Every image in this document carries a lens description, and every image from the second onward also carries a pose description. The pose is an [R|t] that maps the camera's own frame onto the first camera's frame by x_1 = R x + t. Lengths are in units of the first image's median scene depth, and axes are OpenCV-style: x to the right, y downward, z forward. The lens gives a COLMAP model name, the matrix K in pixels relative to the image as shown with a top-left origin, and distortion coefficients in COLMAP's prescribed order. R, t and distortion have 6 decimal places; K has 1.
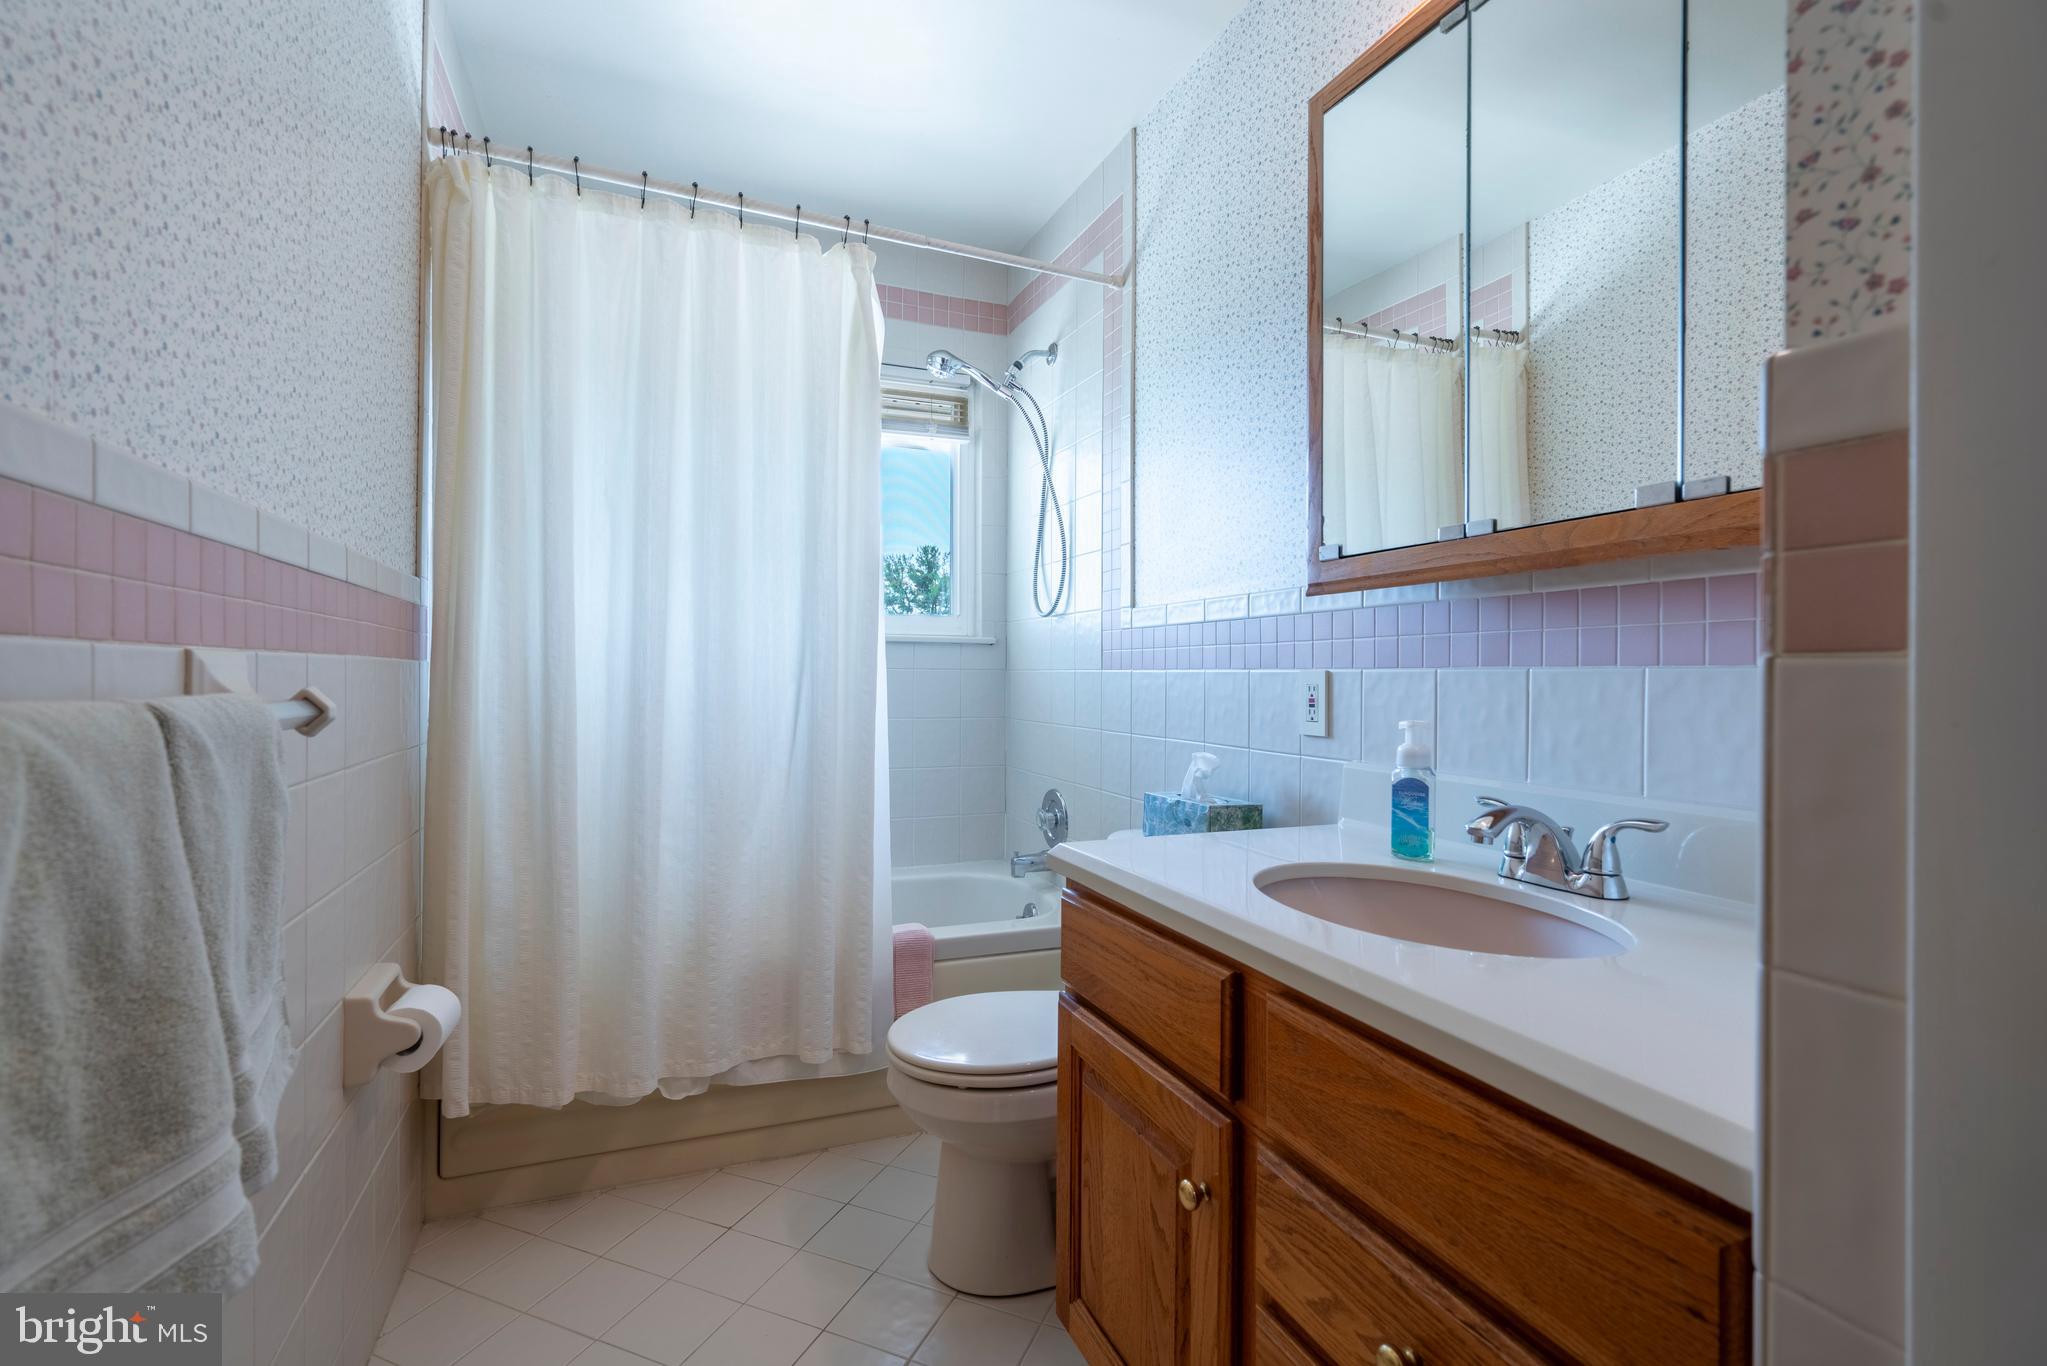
lens RADIAL K [[932.4, 0, 1023.4], [0, 932.4, 678.3], [0, 0, 1]] dist [-0.006478, 0.004692]
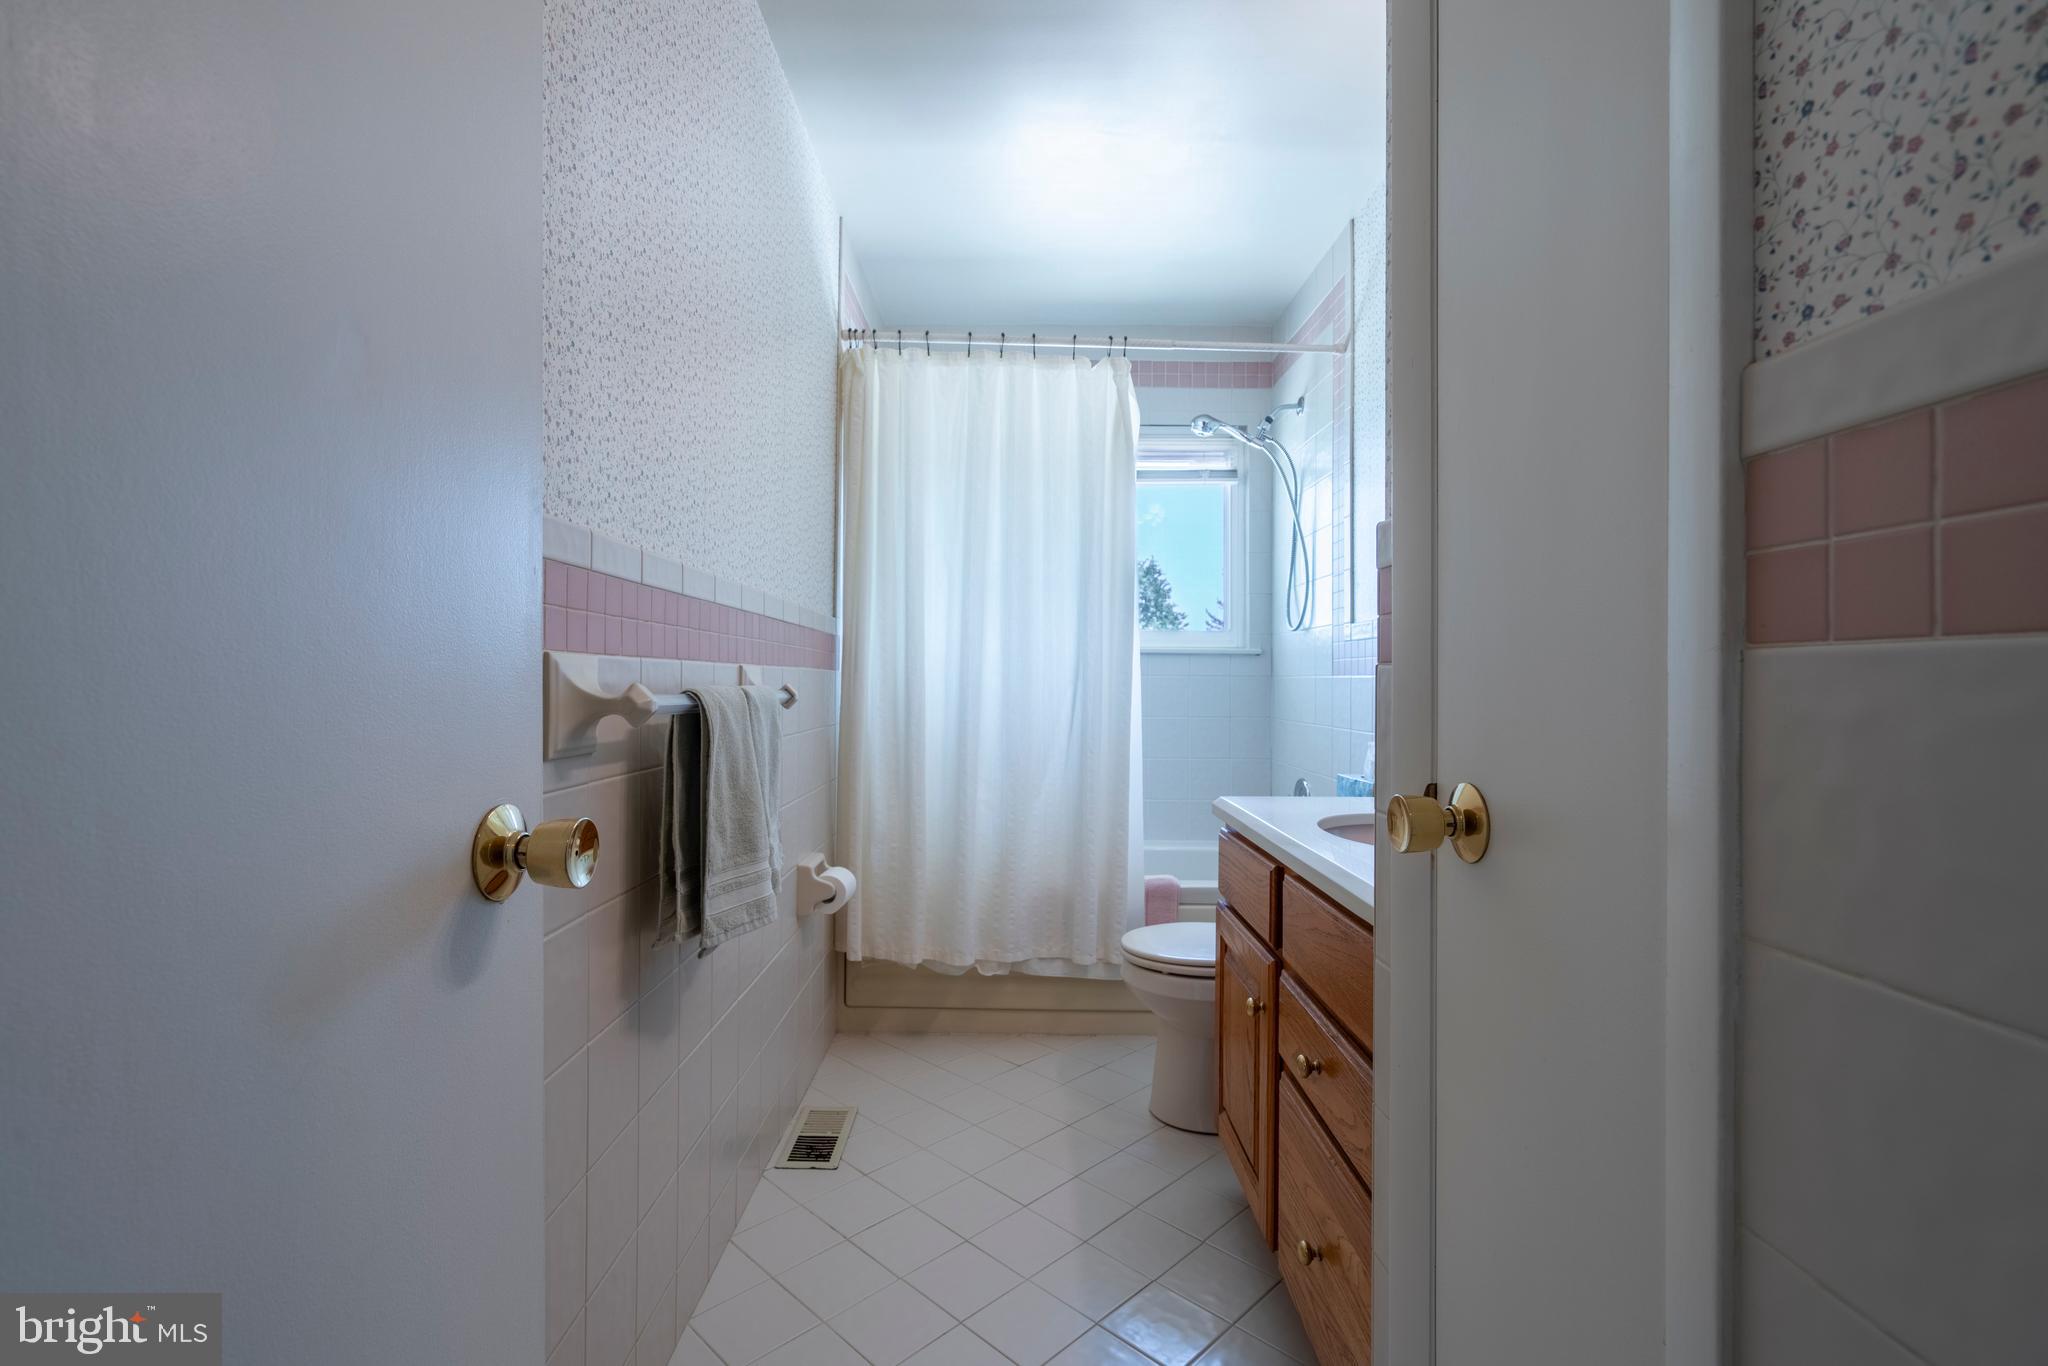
lens RADIAL K [[932.9, 0, 1024.4], [0, 932.9, 679.2], [0, 0, 1]] dist [-0.006478, 0.004692]
pose [[0.930063, -0.001417, -0.367397, 0.211776], [-0.001927, 0.999960, -0.008736, 0.008108], [0.367395, 0.008833, 0.930023, -0.324992]]
